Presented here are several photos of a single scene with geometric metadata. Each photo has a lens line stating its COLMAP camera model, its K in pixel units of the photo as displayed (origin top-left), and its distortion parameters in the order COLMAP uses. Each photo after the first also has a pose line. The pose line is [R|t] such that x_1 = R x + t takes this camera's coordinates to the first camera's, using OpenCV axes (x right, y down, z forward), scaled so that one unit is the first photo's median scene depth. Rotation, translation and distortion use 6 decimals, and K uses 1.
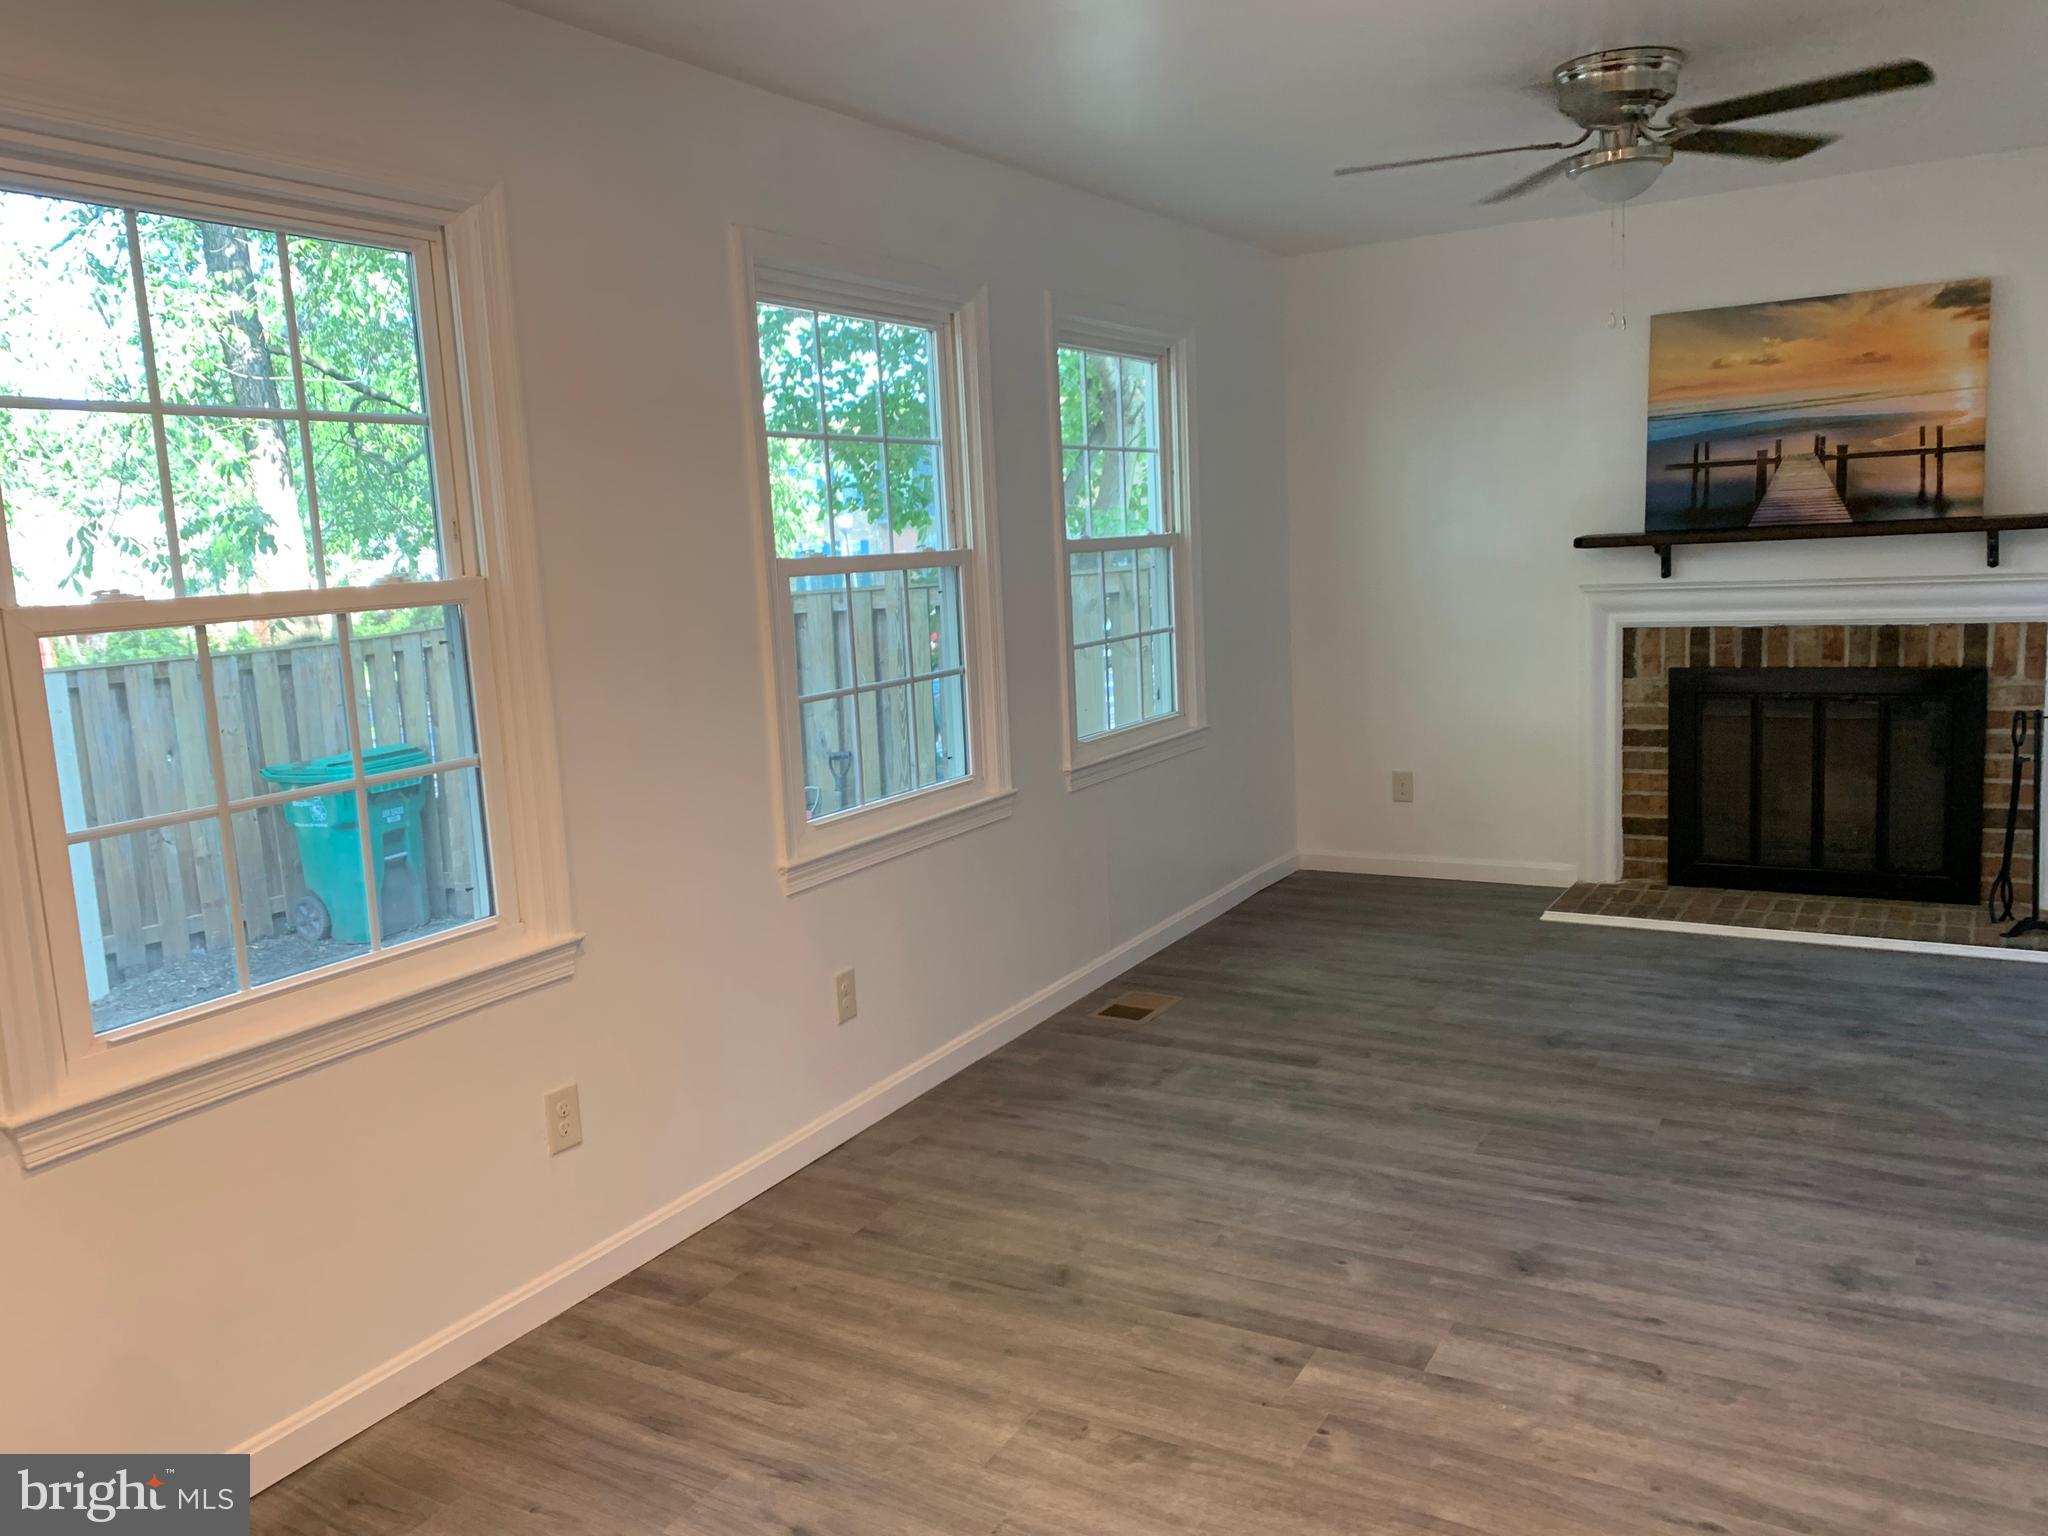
lens RADIAL K [[1575.0, 0, 1042.8], [0, 1575.0, 776.0], [0, 0, 1]] dist [0.036169, -0.015497]
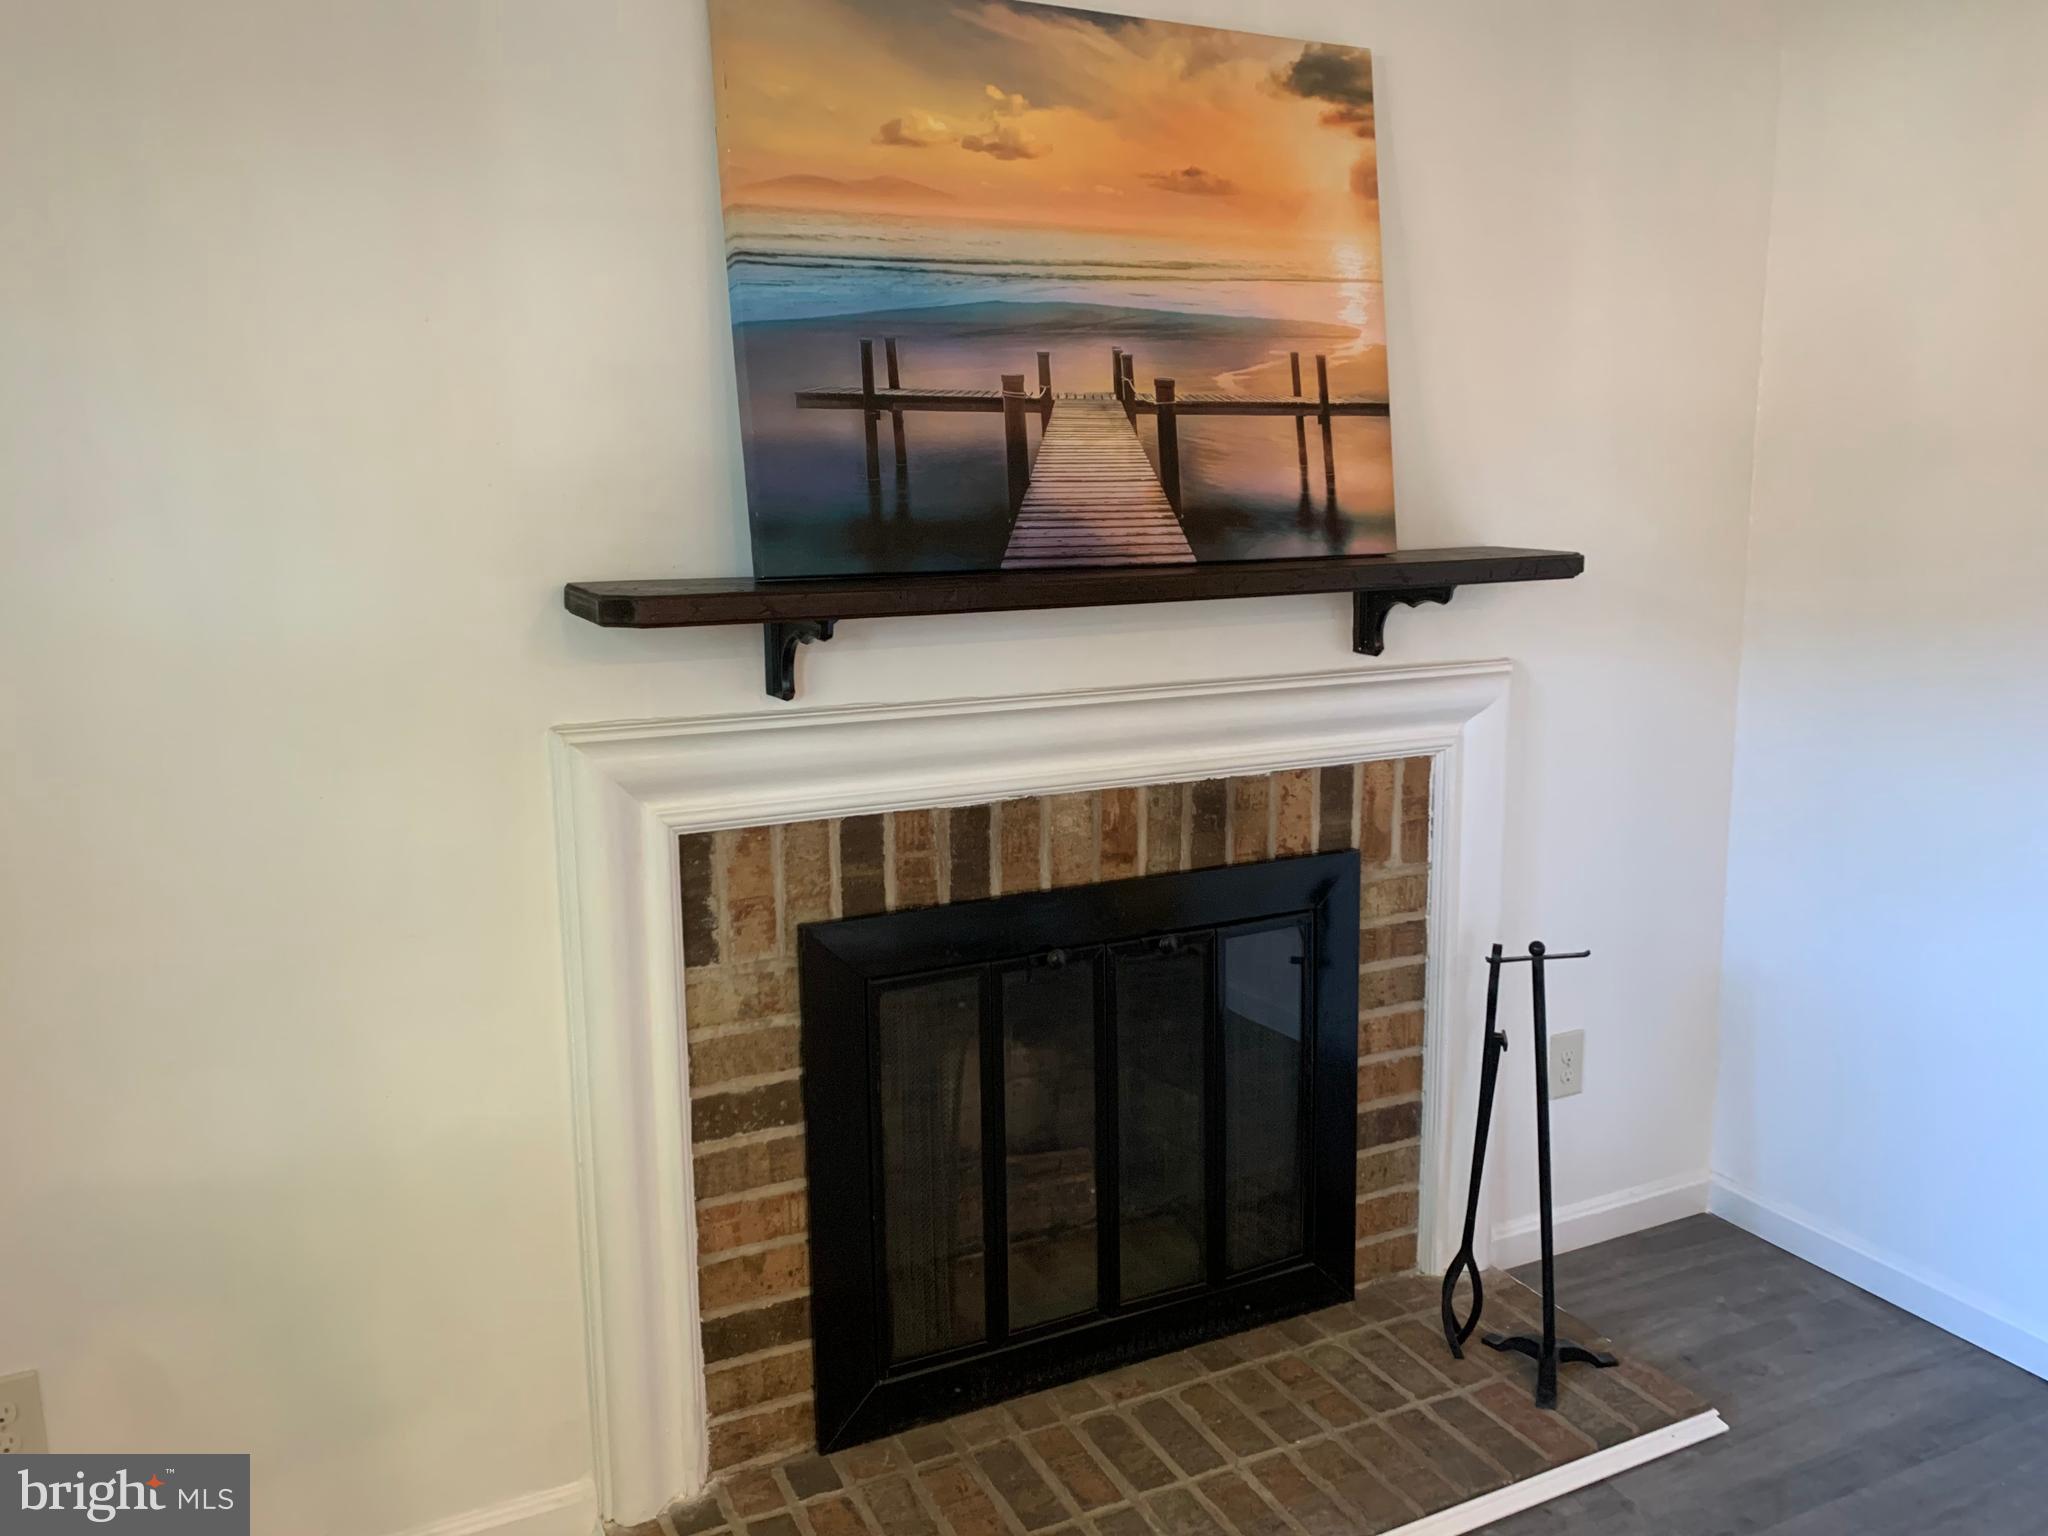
lens RADIAL K [[1568.0, 0, 1022.7], [0, 1568.0, 757.2], [0, 0, 1]] dist [0.055436, -0.054939]
pose [[0.543015, -0.100142, 0.833731, 0.121746], [0.108266, 0.992926, 0.048749, -0.134138], [-0.832715, 0.063793, 0.550015, 0.816707]]
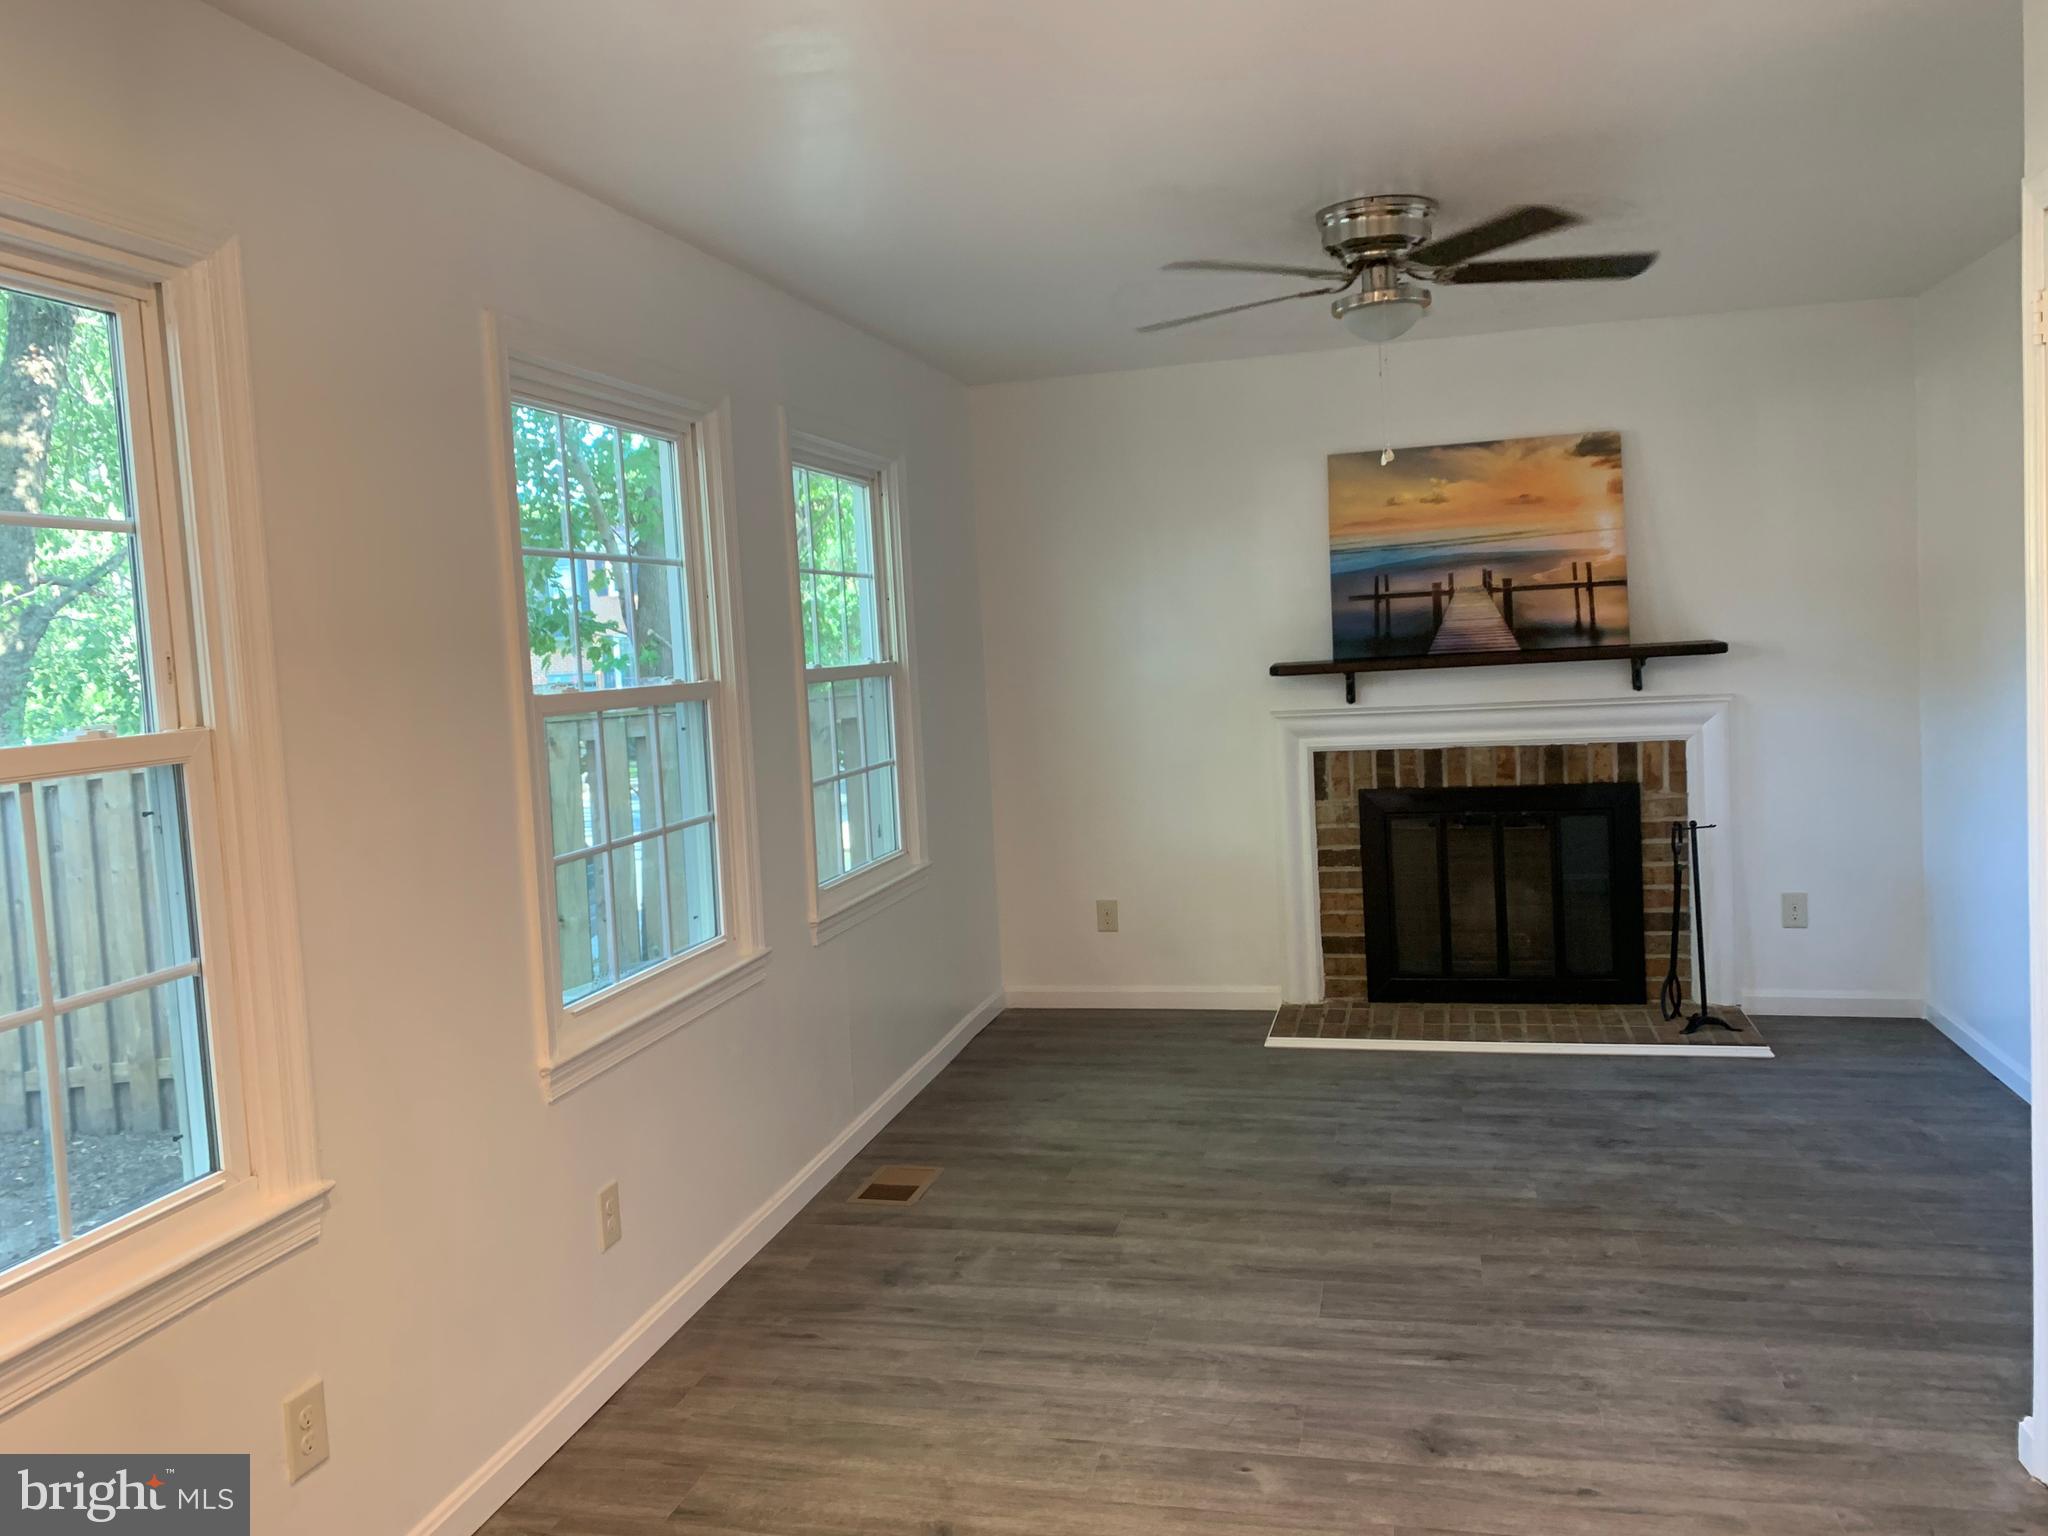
lens RADIAL K [[1568.0, 0, 1022.7], [0, 1568.0, 757.2], [0, 0, 1]] dist [0.055436, -0.054939]
pose [[0.959167, -0.022317, 0.281957, -0.112412], [0.047324, 0.995492, -0.082197, -0.017139], [-0.278852, 0.092184, 0.955899, 0.089699]]
